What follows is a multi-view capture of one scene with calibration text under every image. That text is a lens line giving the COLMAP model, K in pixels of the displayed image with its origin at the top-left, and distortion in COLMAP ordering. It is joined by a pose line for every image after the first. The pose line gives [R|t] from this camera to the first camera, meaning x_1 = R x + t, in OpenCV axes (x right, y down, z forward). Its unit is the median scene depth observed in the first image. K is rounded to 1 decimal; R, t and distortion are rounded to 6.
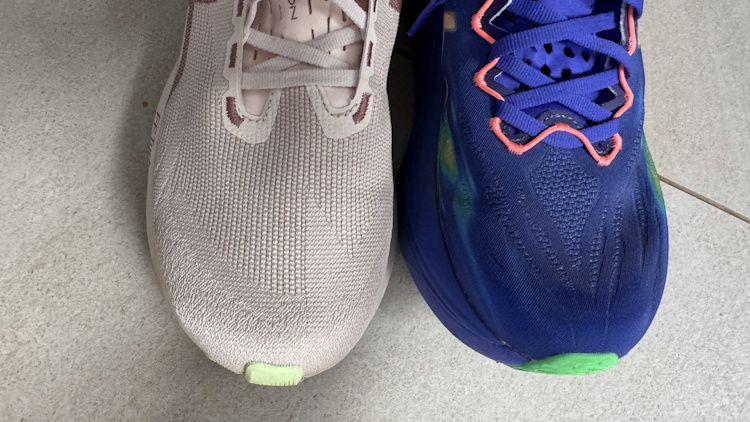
lens RADIAL K [[544.0, 0, 371.6], [0, 544.0, 209.1], [0, 0, 1]] dist [0.012495, -0.017008]
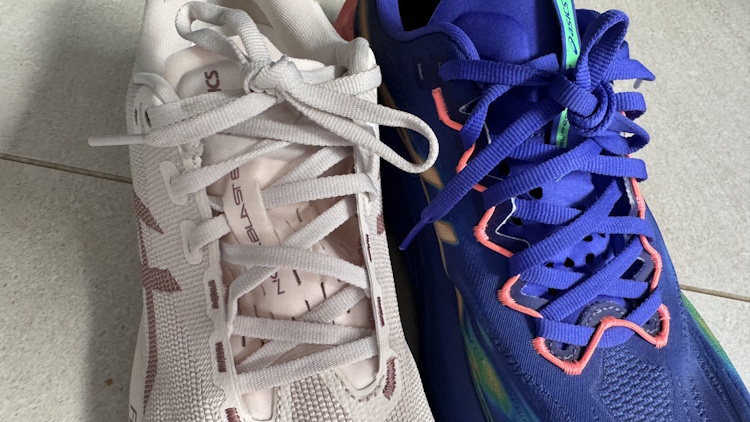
lens RADIAL K [[544.0, 0, 377.5], [0, 544.0, 213.7], [0, 0, 1]] dist [0.012495, -0.017008]
pose [[0.955533, -0.271227, 0.115722, -0.062839], [0.283697, 0.952602, -0.109840, -0.328257], [-0.080446, 0.137786, 0.987190, 0.134050]]
